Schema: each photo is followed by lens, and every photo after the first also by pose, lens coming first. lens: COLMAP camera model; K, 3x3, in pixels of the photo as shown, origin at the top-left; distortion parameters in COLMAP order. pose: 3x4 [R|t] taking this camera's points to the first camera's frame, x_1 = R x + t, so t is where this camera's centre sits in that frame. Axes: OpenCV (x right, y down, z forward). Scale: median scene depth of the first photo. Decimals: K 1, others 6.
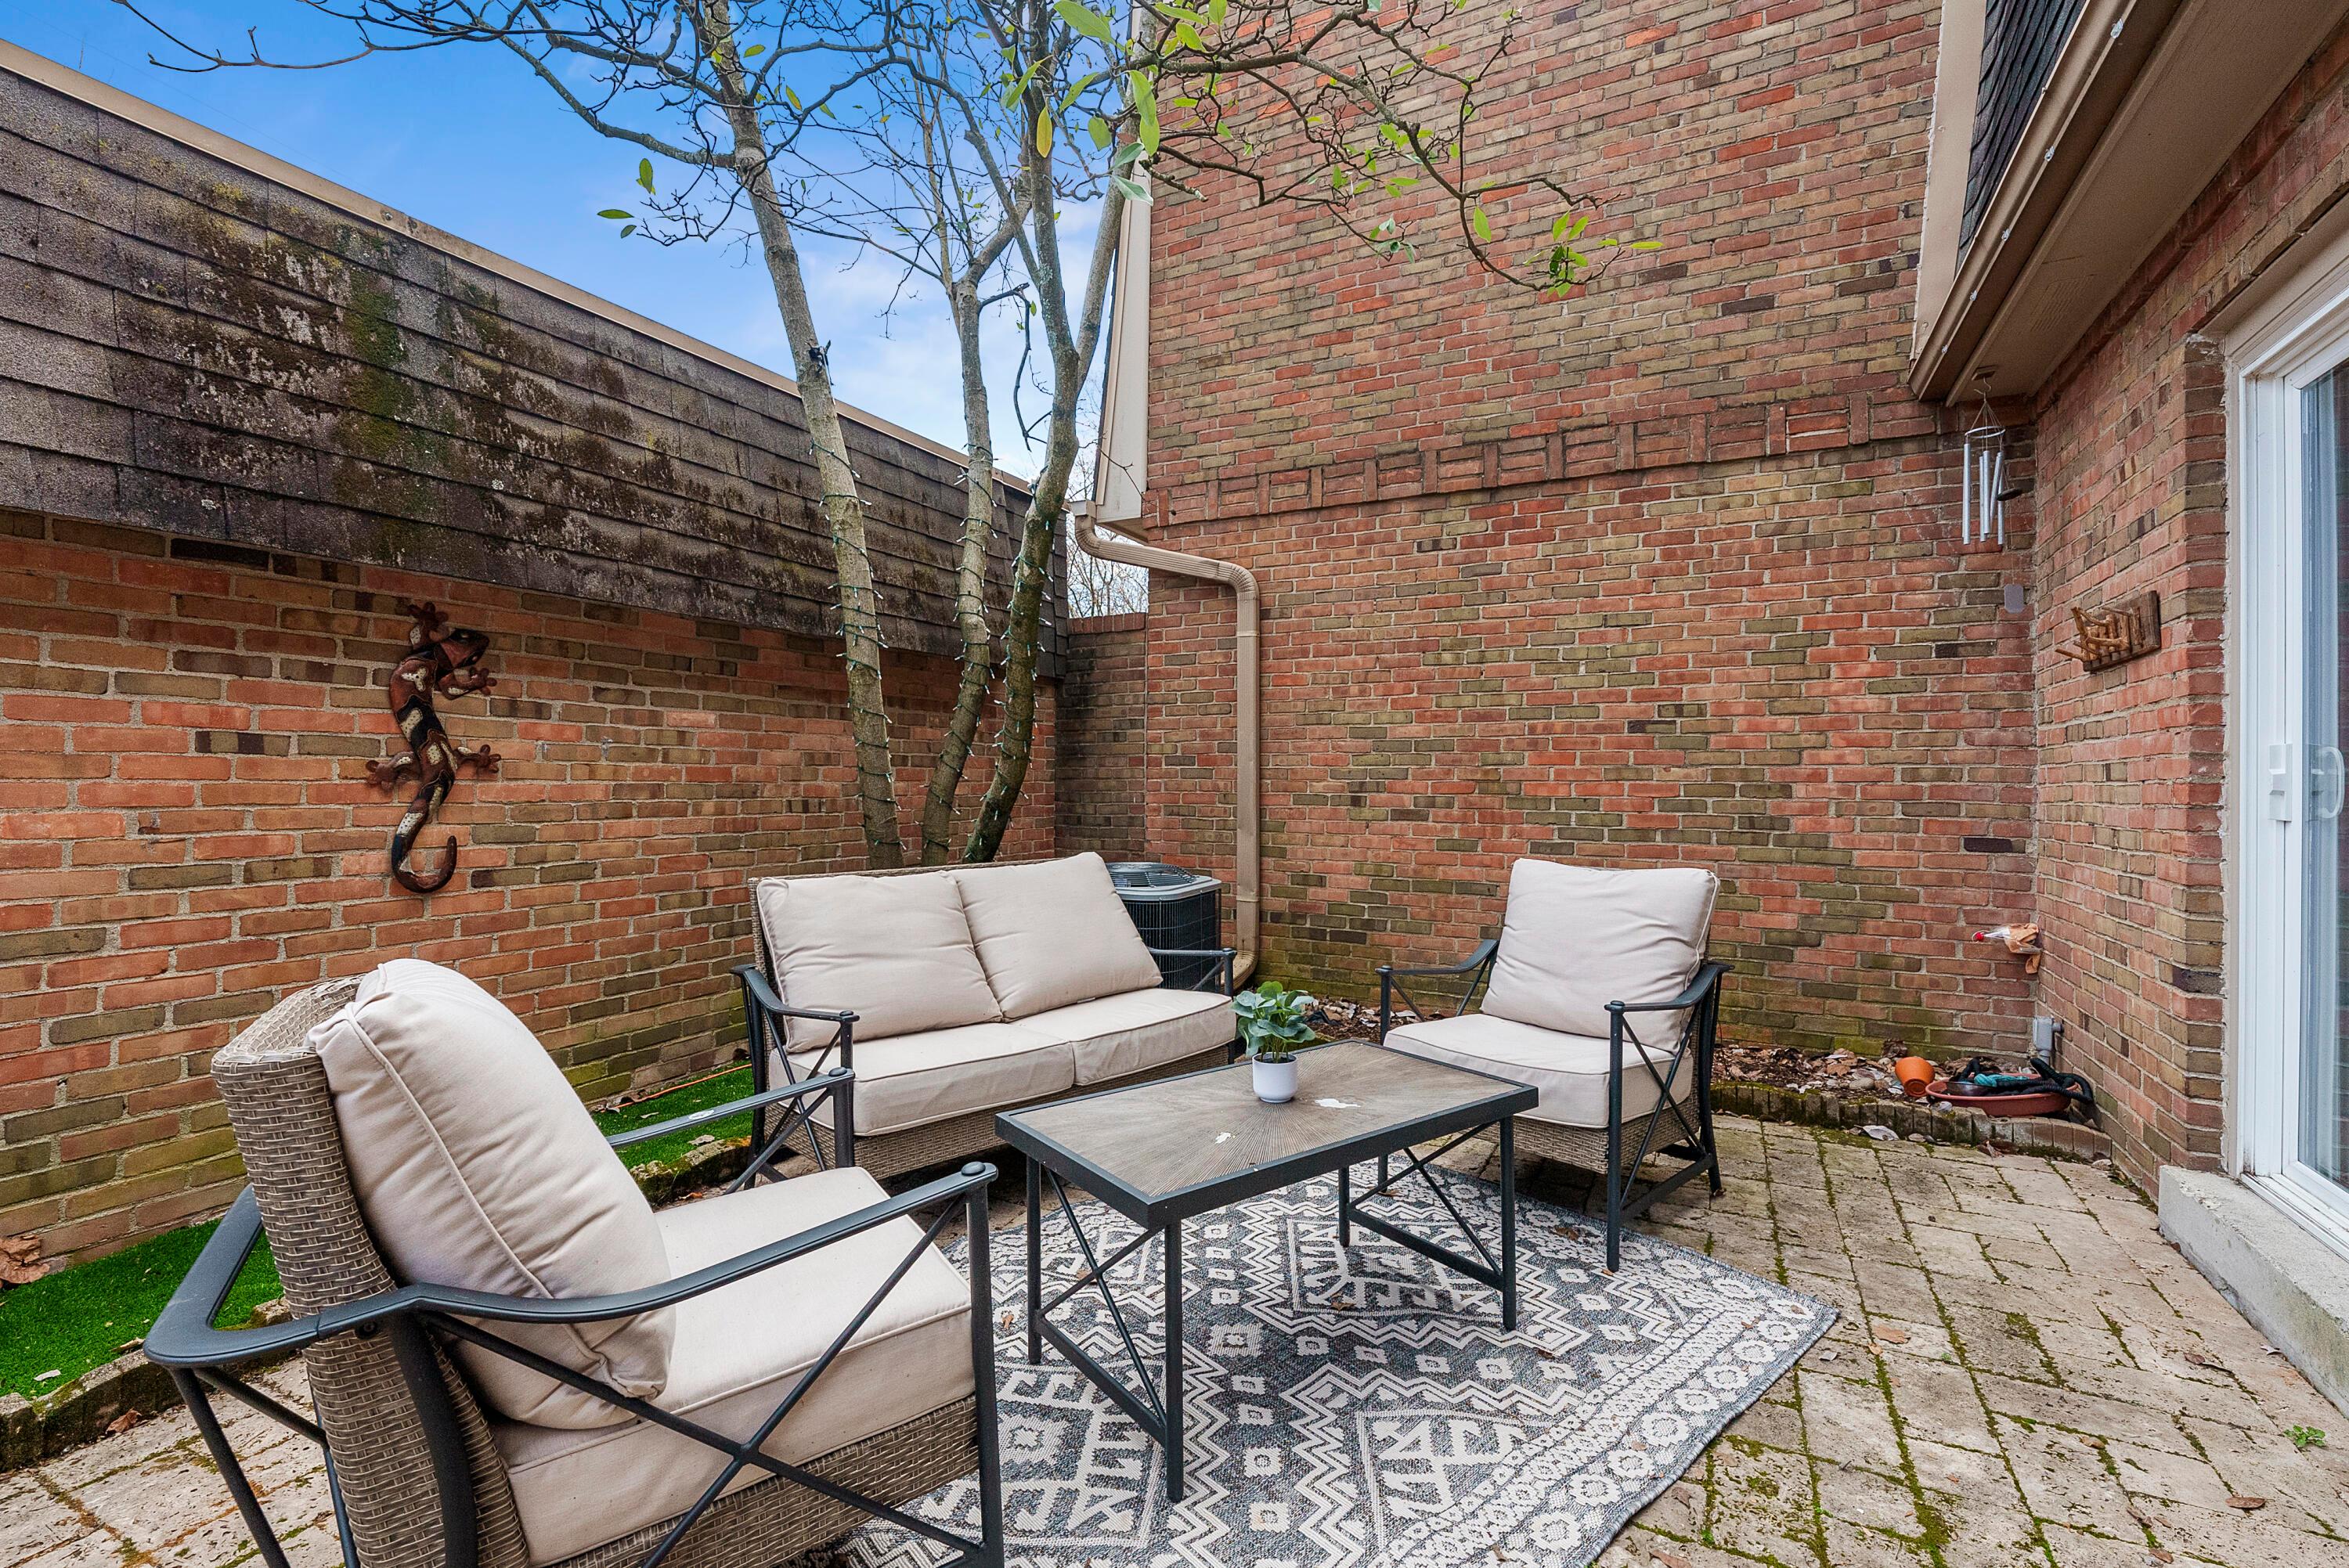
lens RADIAL K [[1035.2, 0, 1158.0], [0, 1035.2, 780.6], [0, 0, 1]] dist [-0.000230, -0.001033]
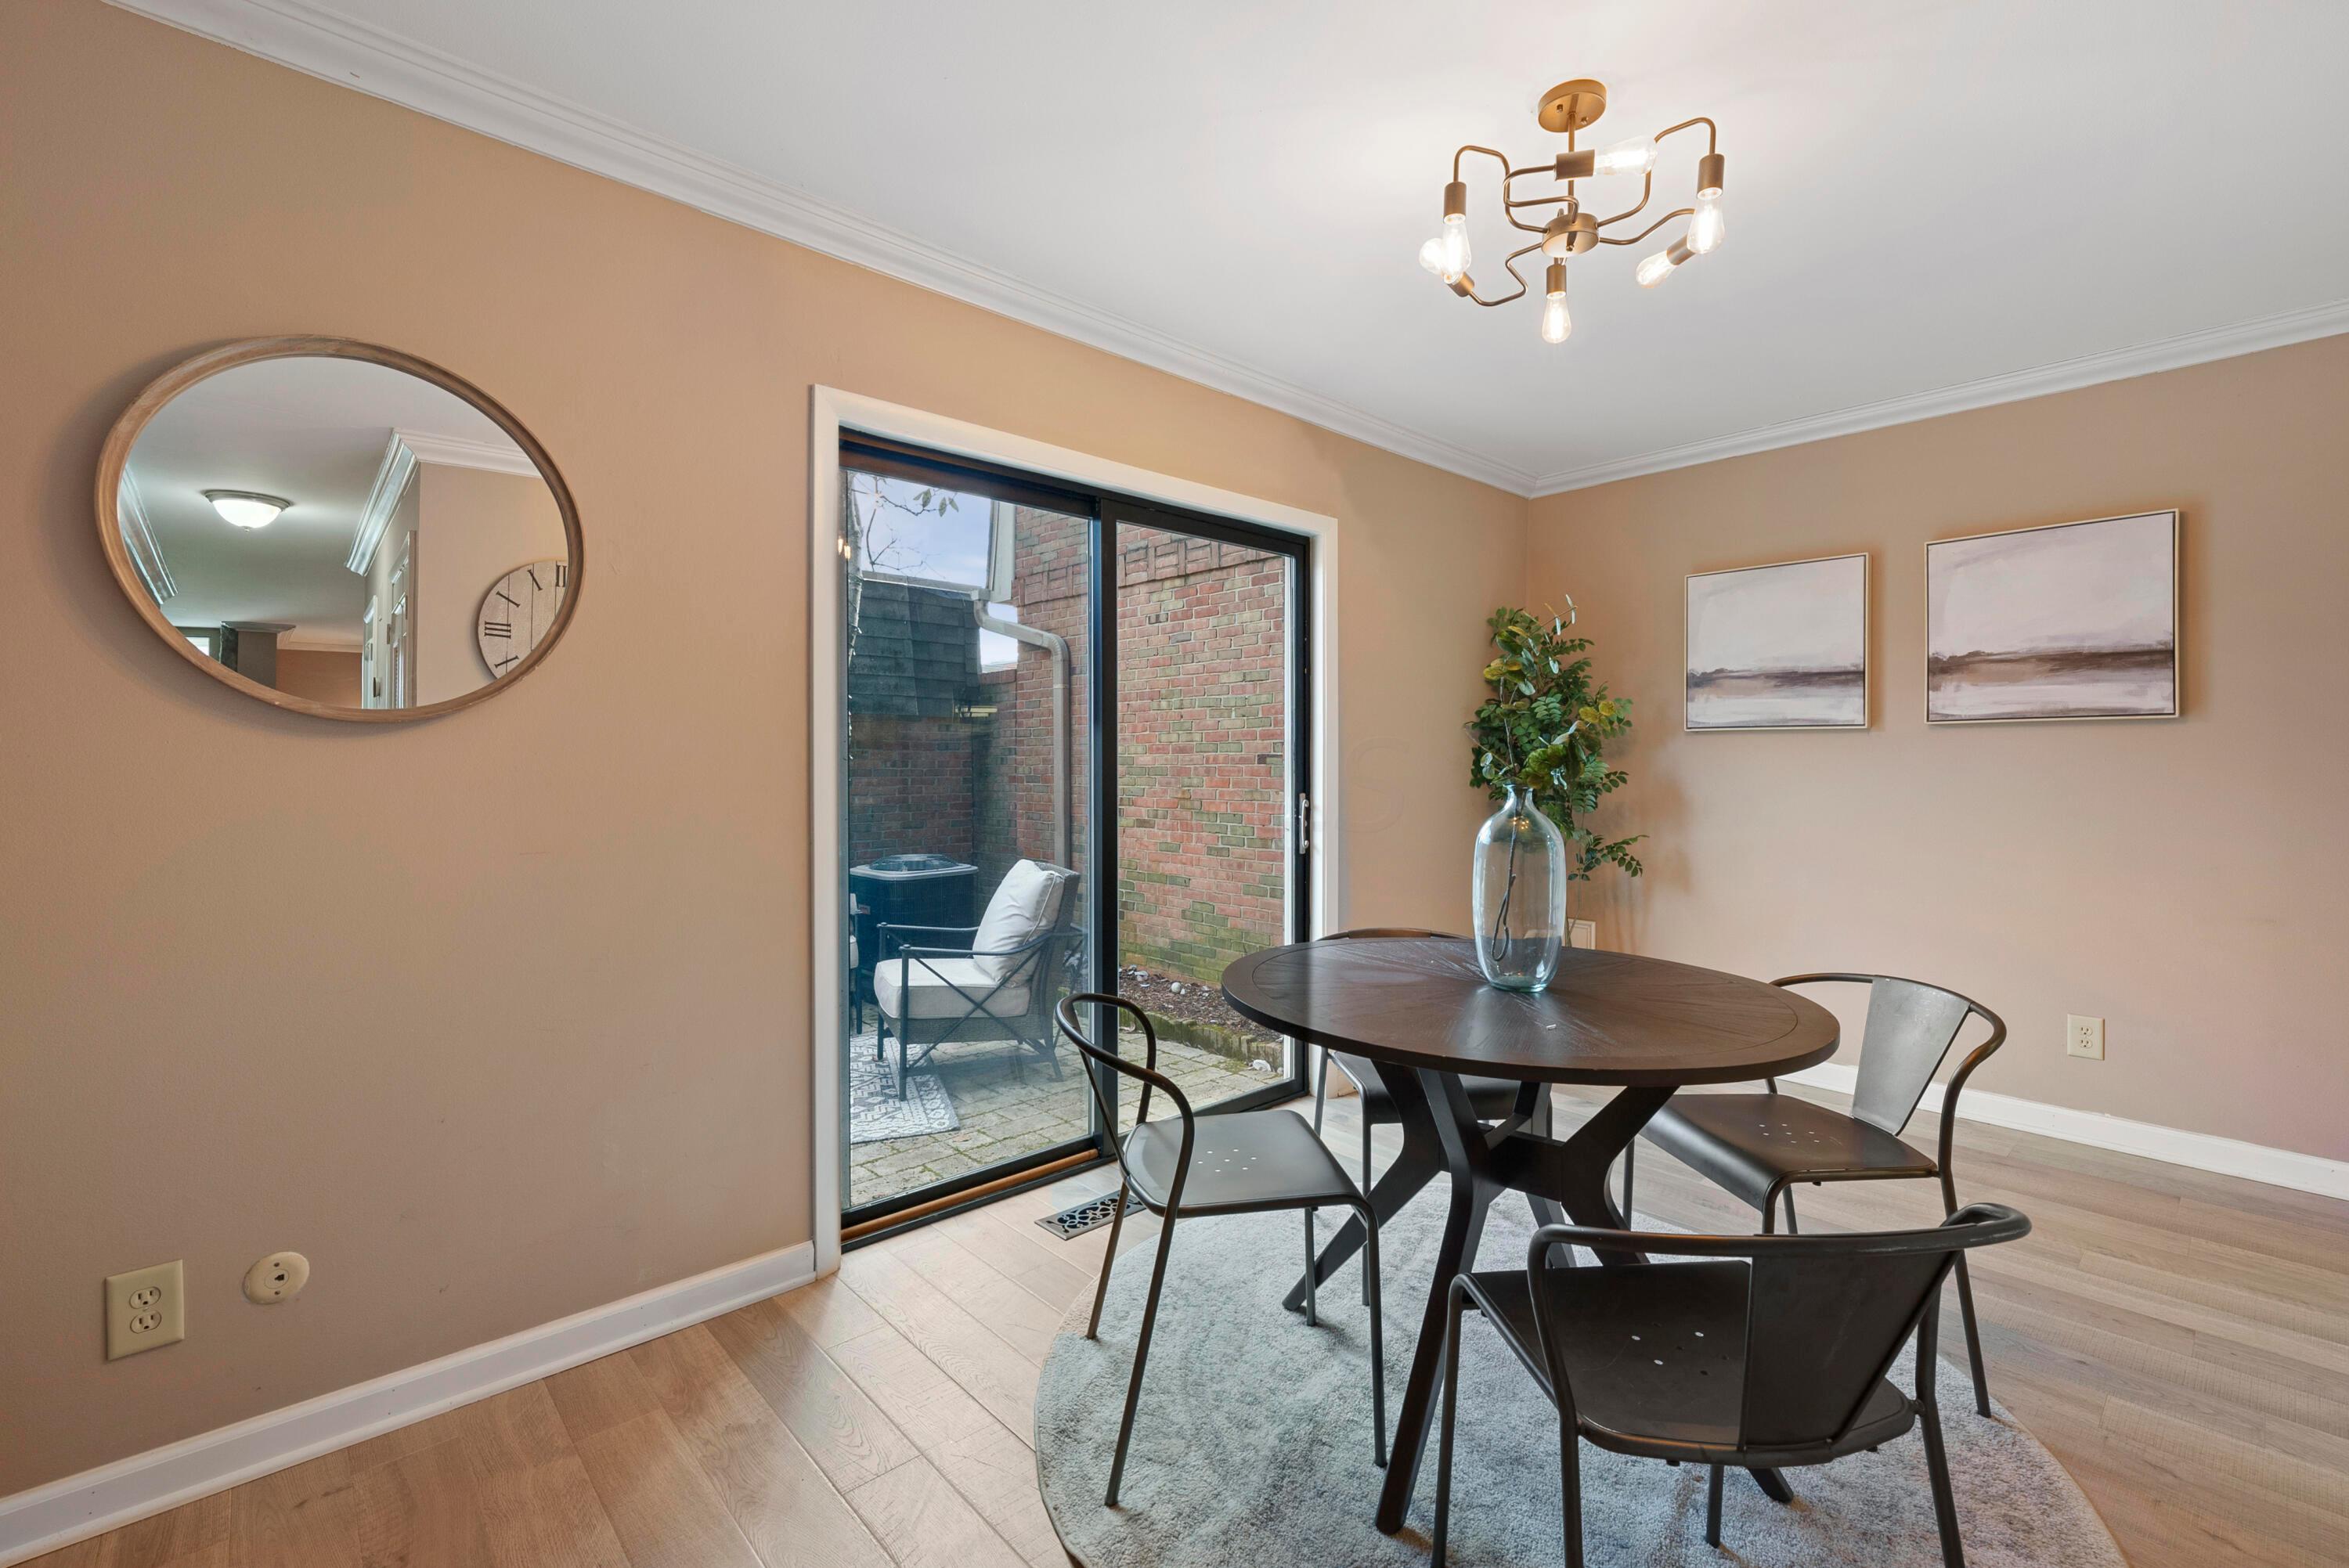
lens RADIAL K [[979.8, 0, 1168.4], [0, 979.8, 792.8], [0, 0, 1]] dist [-0.000598, -0.000608]
pose [[0.949521, 0.007185, -0.313622, 0.703234], [-0.001163, 0.999811, 0.019383, -0.032129], [0.313702, -0.018040, 0.949350, -0.188441]]
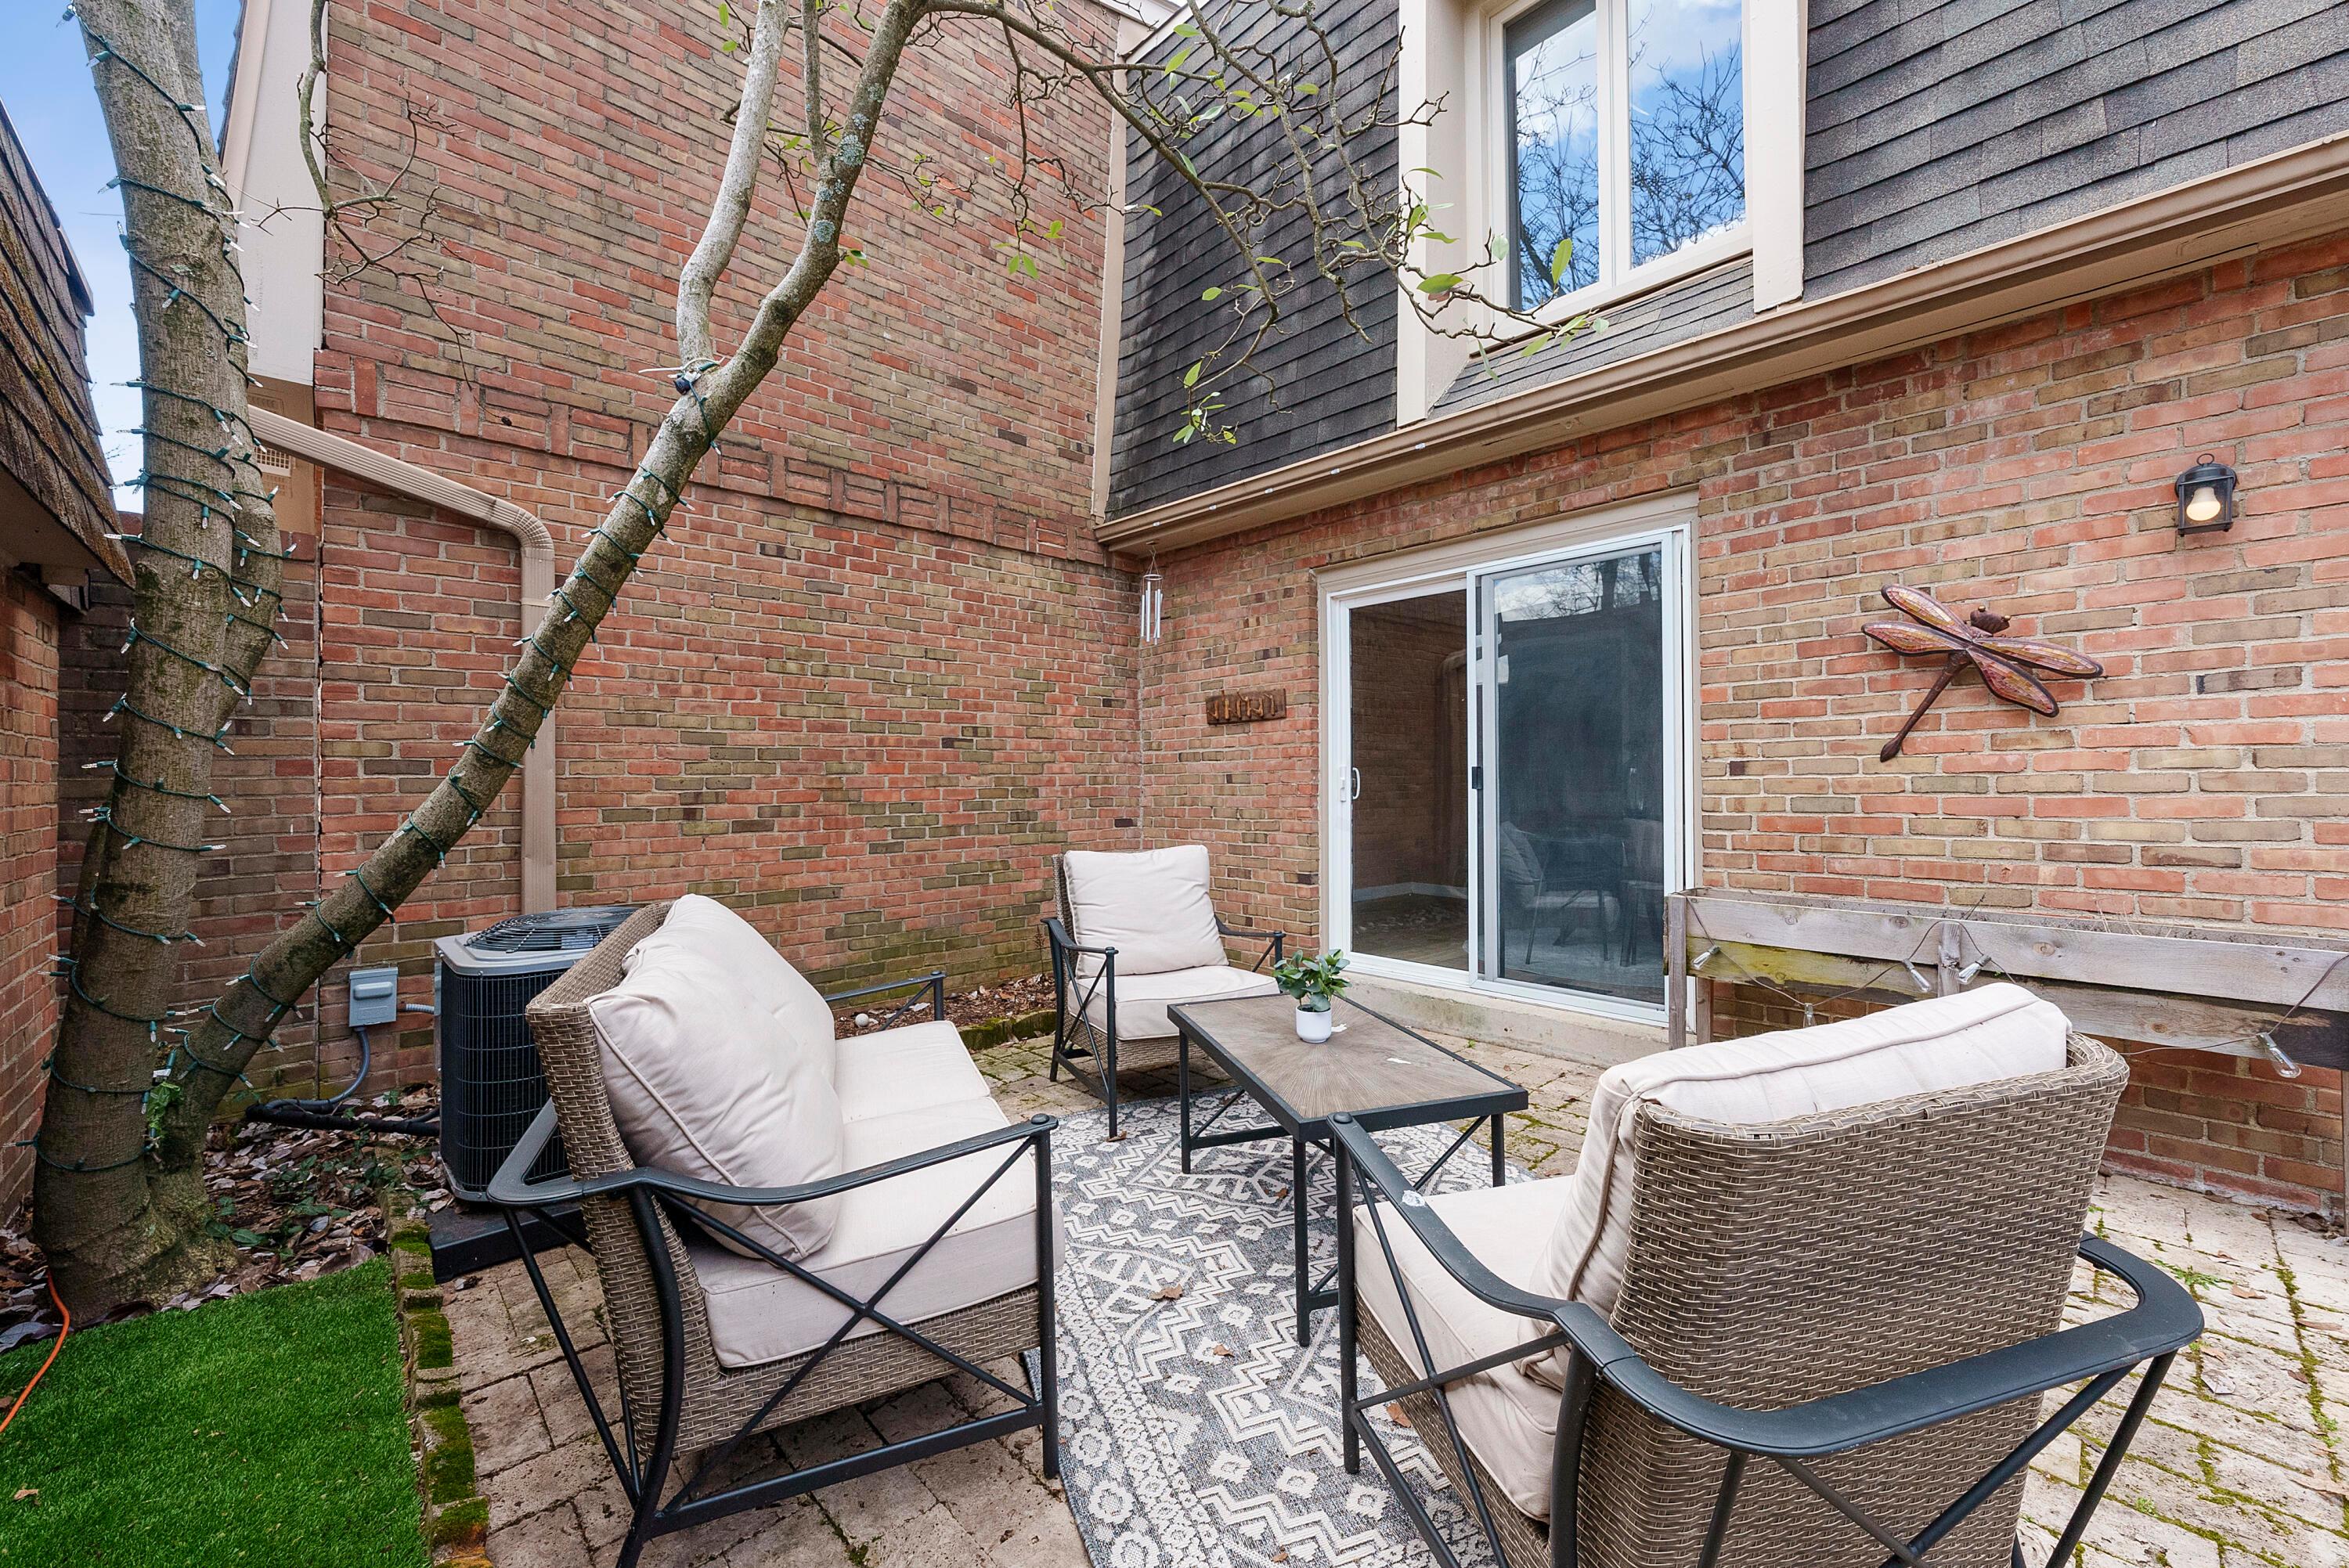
lens RADIAL K [[938.2, 0, 1190.3], [0, 938.2, 774.0], [0, 0, 1]] dist [0.000634, -0.000933]
pose [[0.299245, -0.001275, 0.954176, -0.491820], [0.010043, 0.999948, -0.001813, -0.009798], [-0.954124, 0.010125, 0.299242, 0.375546]]
